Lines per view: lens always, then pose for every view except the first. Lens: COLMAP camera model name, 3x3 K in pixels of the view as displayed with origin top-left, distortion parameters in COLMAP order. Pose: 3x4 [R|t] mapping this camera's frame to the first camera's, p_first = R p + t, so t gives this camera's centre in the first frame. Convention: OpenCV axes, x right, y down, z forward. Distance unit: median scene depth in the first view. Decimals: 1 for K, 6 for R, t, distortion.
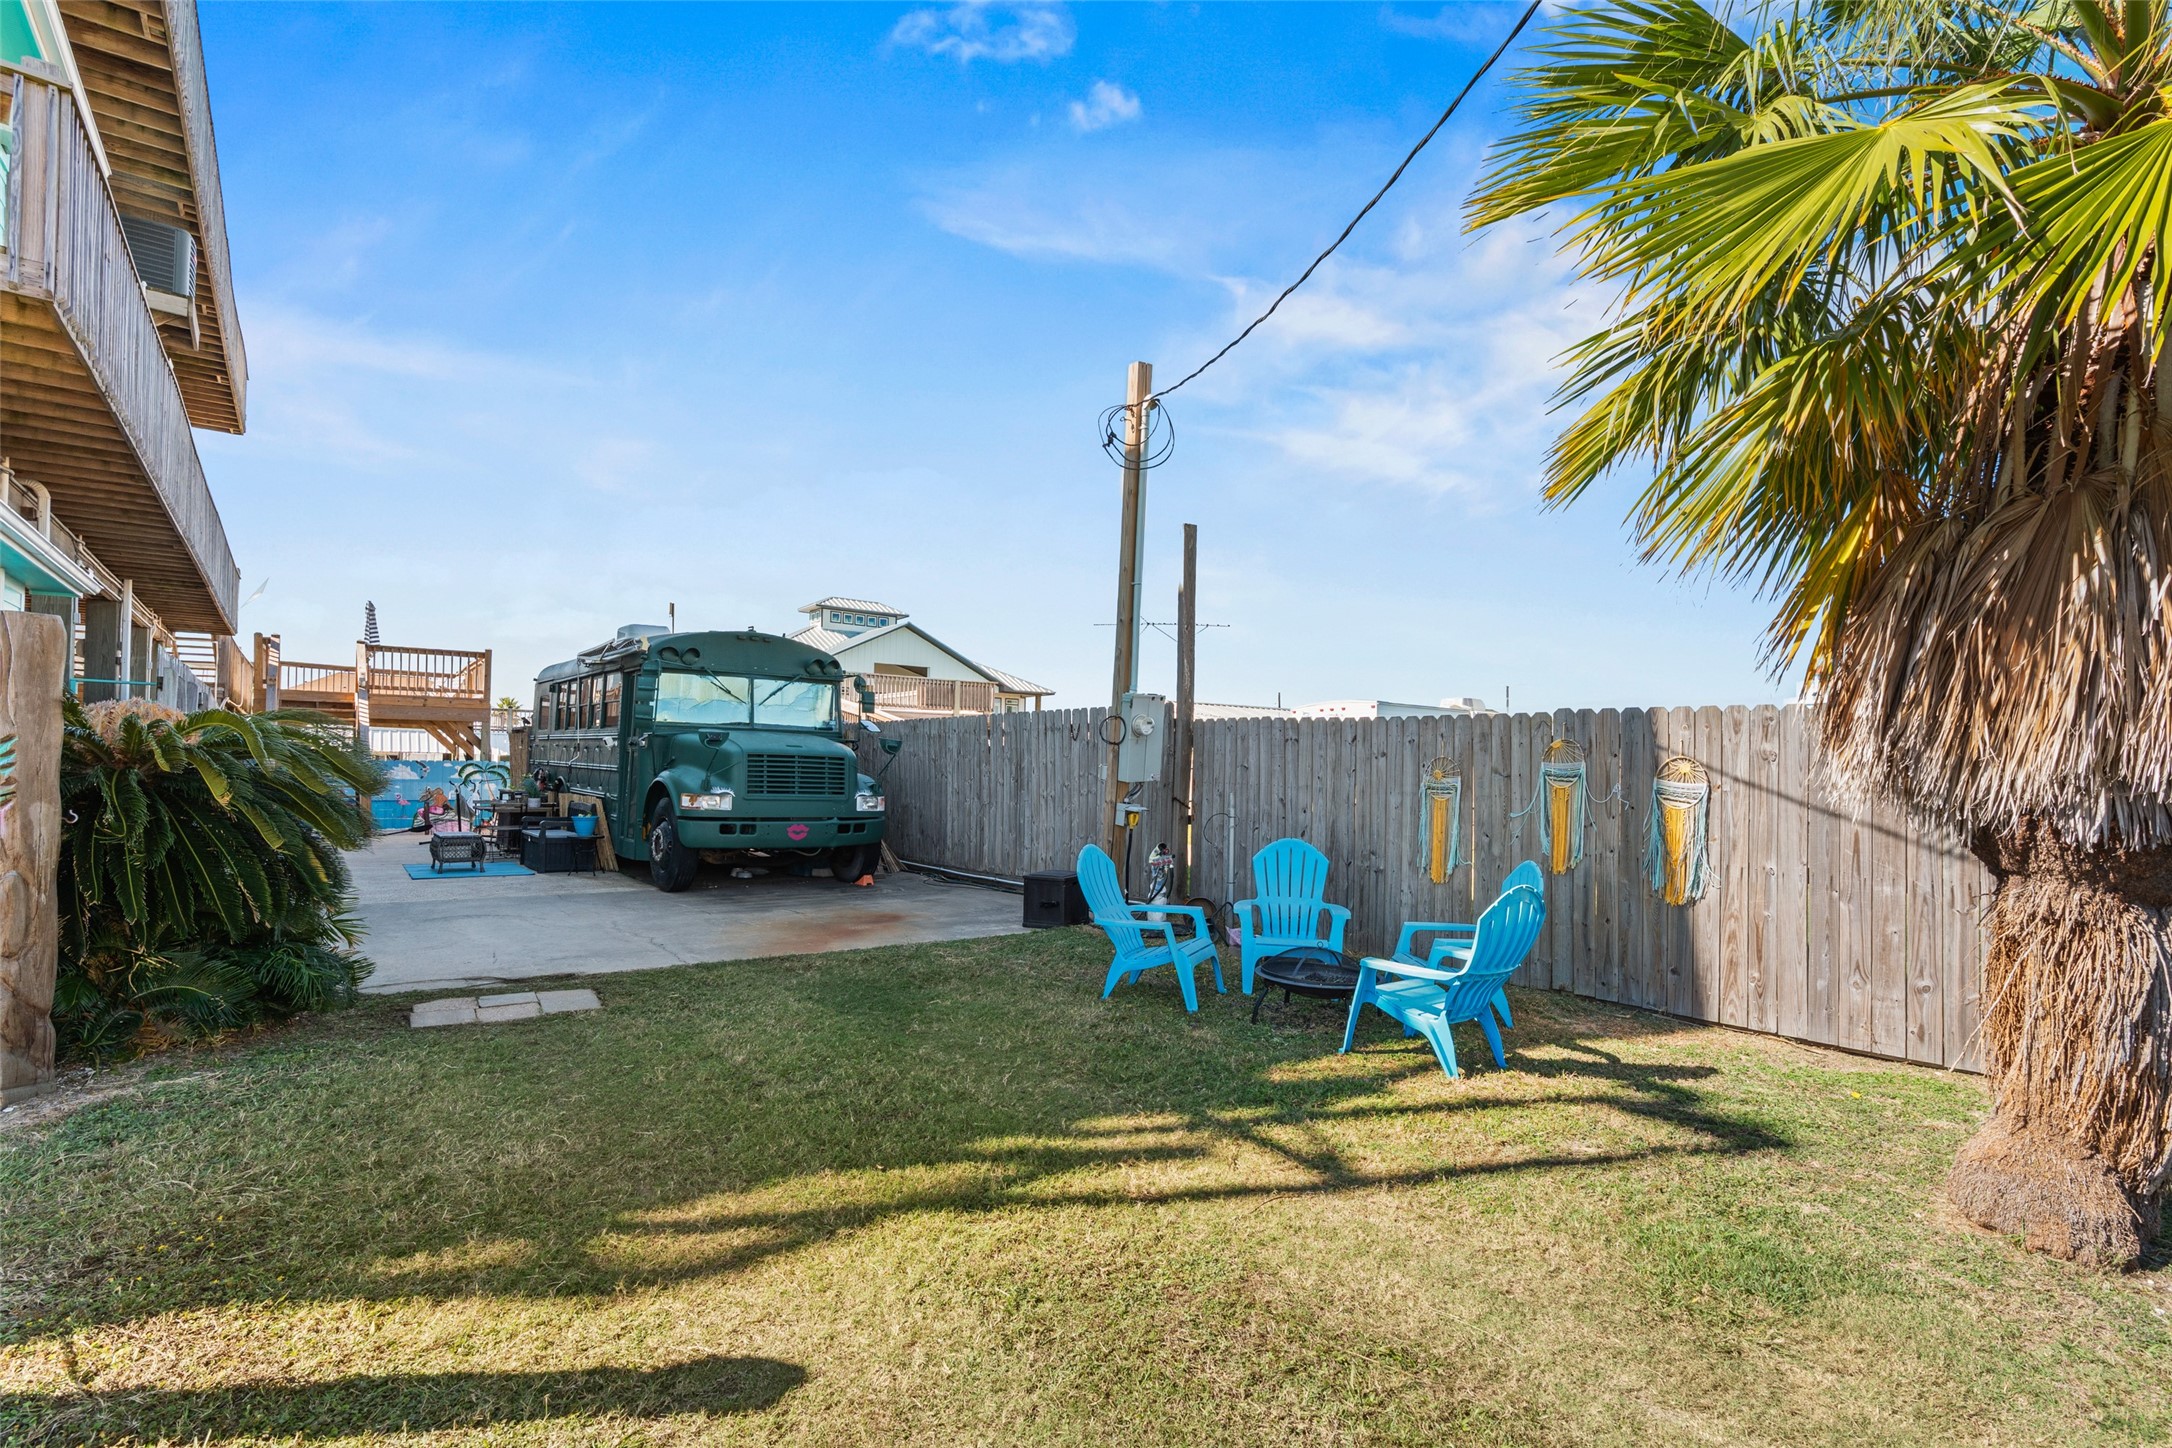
lens RADIAL K [[989.3, 0, 1085.1], [0, 989.3, 742.7], [0, 0, 1]] dist [-0.010313, 0.004034]
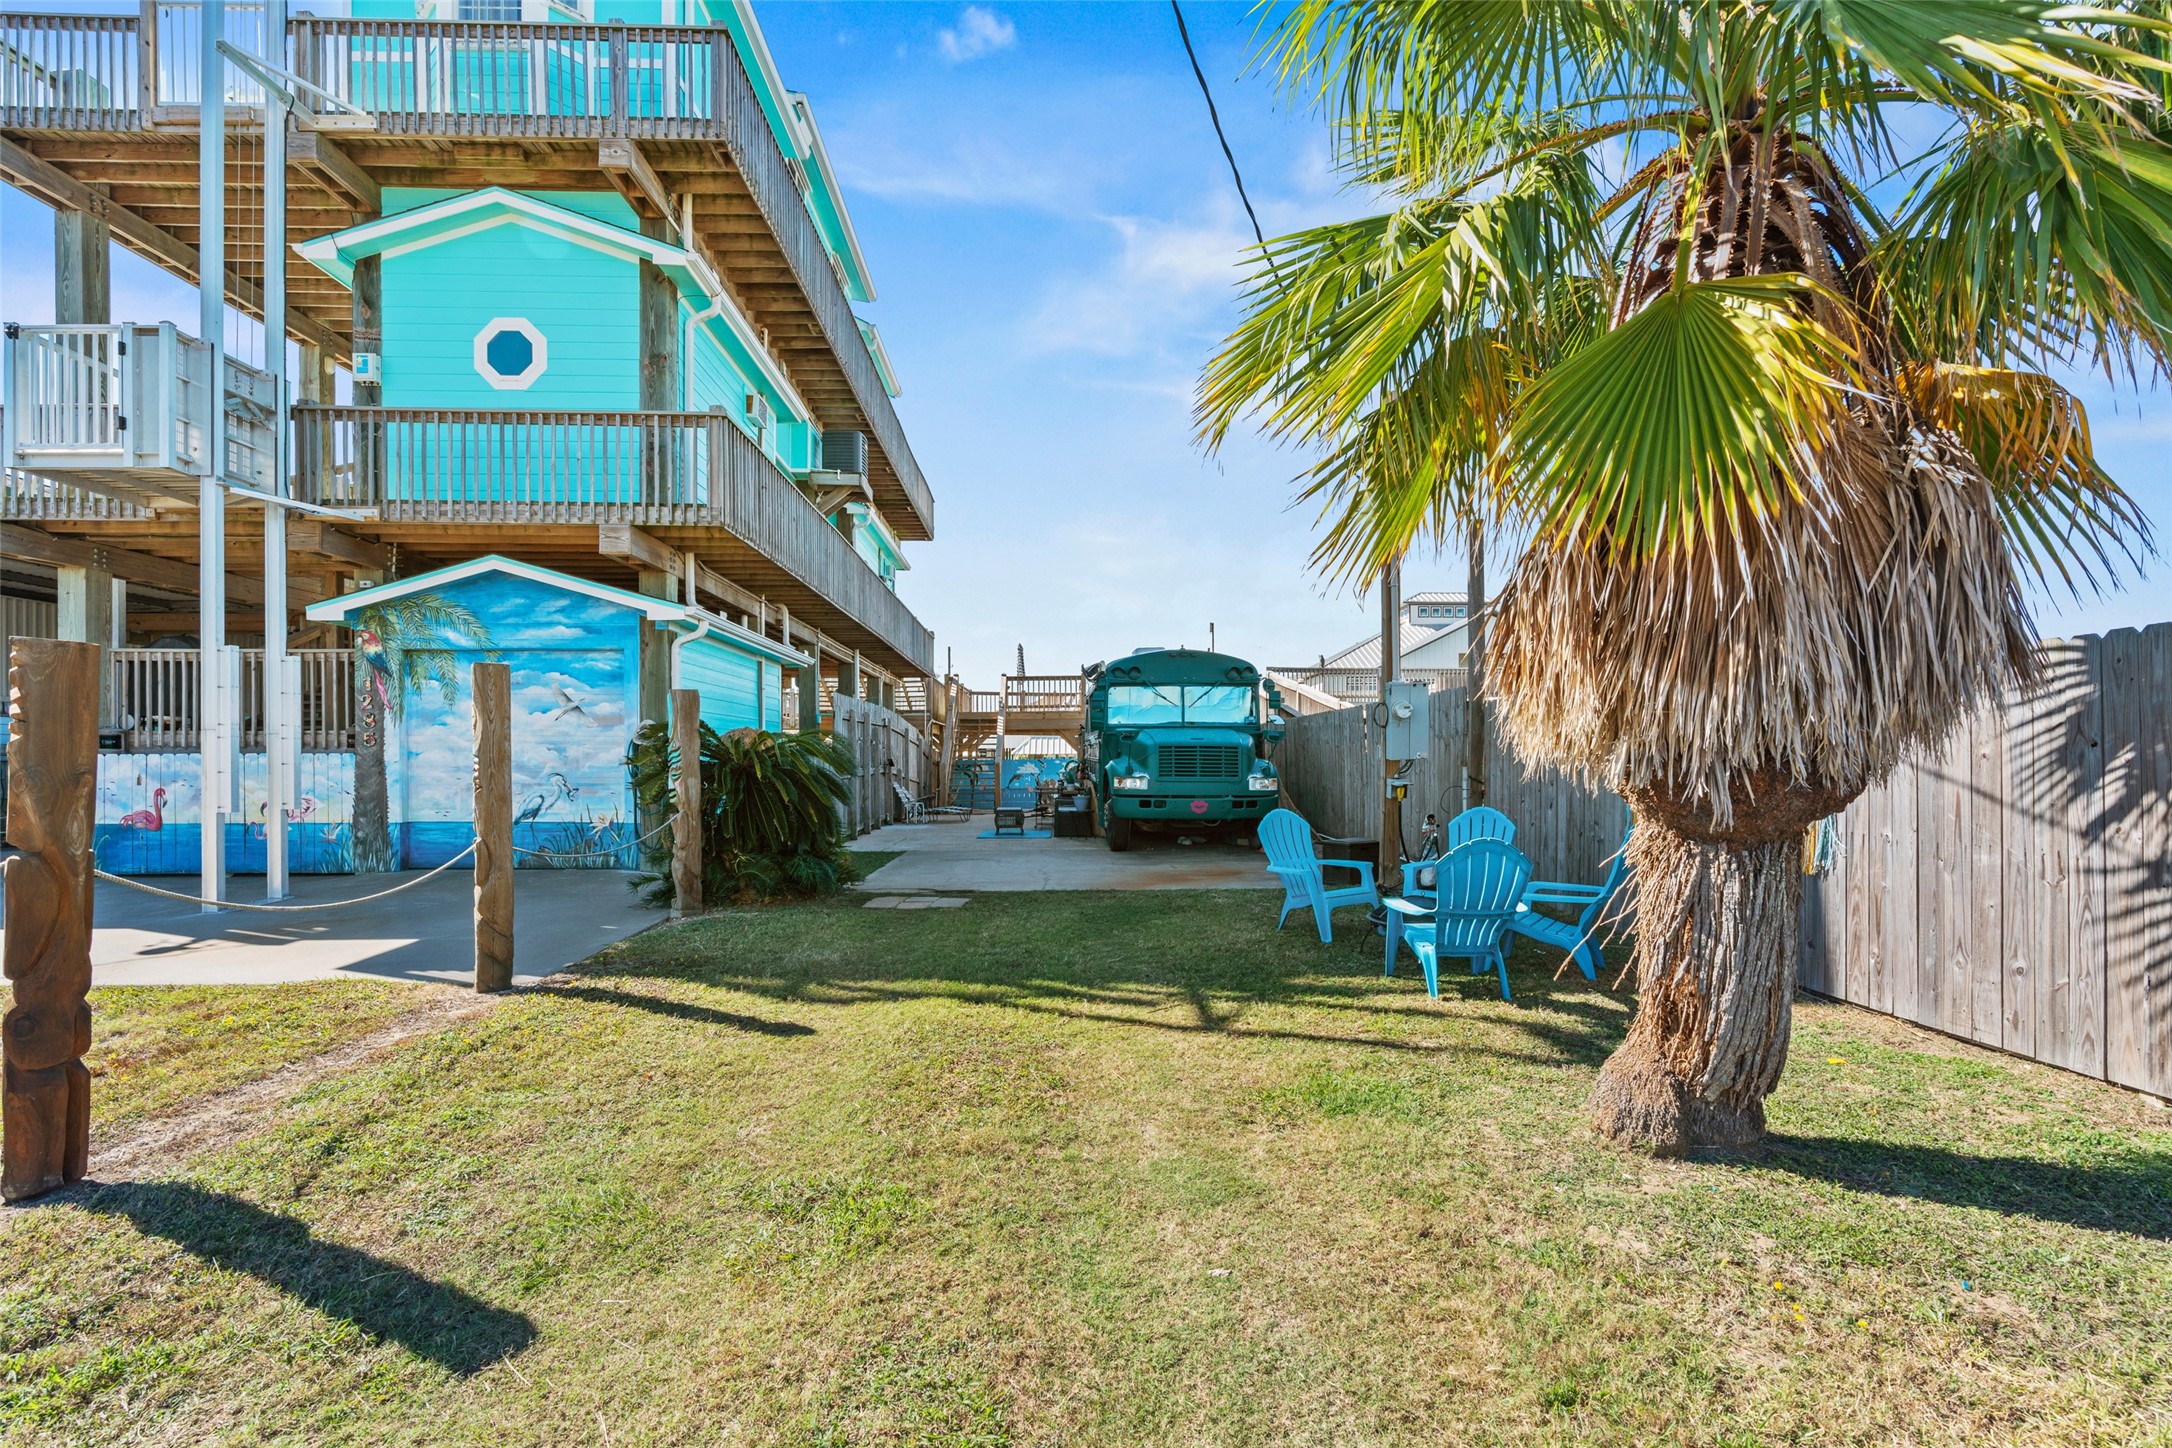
lens RADIAL K [[989.3, 0, 1146.7], [0, 989.3, 752.4], [0, 0, 1]] dist [-0.010313, 0.004034]
pose [[0.827708, -0.026700, -0.560524, 0.622546], [0.036664, 0.999306, 0.006539, 0.017284], [0.559960, -0.025964, 0.828113, -0.145672]]
